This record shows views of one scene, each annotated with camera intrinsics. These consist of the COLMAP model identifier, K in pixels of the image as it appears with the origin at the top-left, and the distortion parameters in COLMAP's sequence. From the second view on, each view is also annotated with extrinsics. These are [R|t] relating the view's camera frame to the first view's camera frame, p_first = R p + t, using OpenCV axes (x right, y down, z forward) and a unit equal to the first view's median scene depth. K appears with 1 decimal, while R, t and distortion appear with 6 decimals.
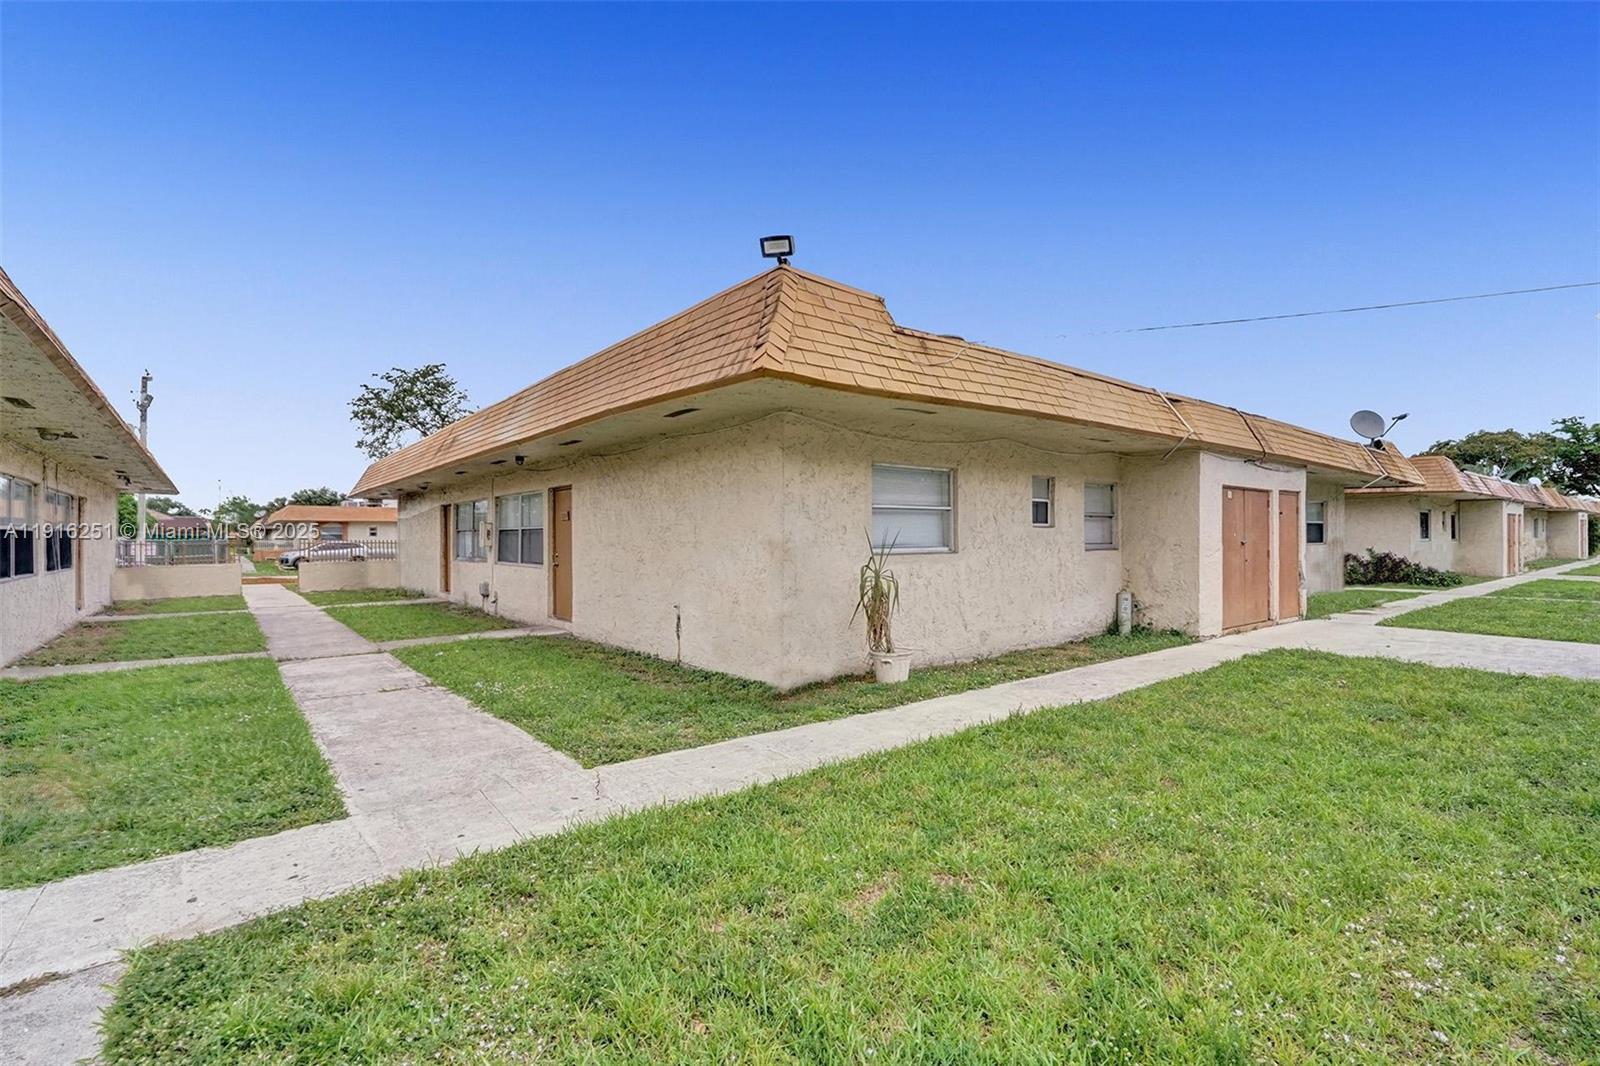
lens RADIAL K [[753.3, 0, 800.0], [0, 753.3, 533.0], [0, 0, 1]] dist [0.000964, 0.000572]
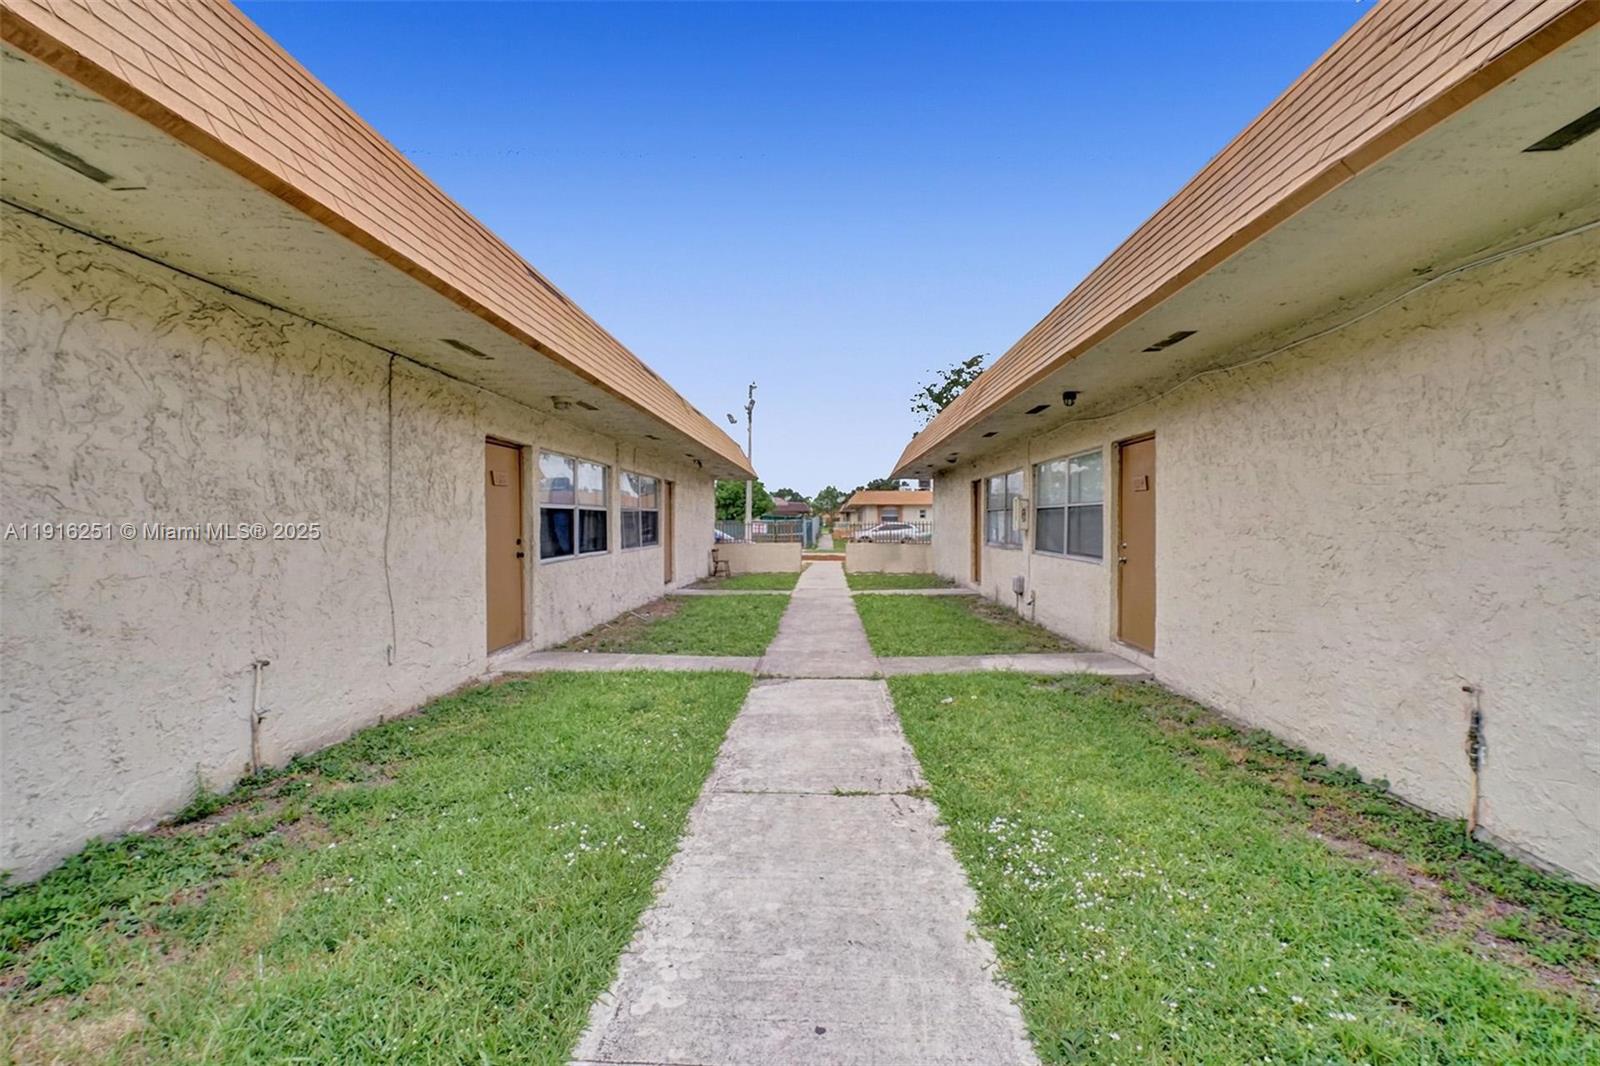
lens RADIAL K [[753.3, 0, 800.0], [0, 753.3, 533.0], [0, 0, 1]] dist [0.000964, 0.000572]
pose [[0.774941, 0.014222, -0.631874, -0.106541], [0.000251, 0.999740, 0.022810, 0.003285], [0.632033, -0.017835, 0.774736, 0.264081]]
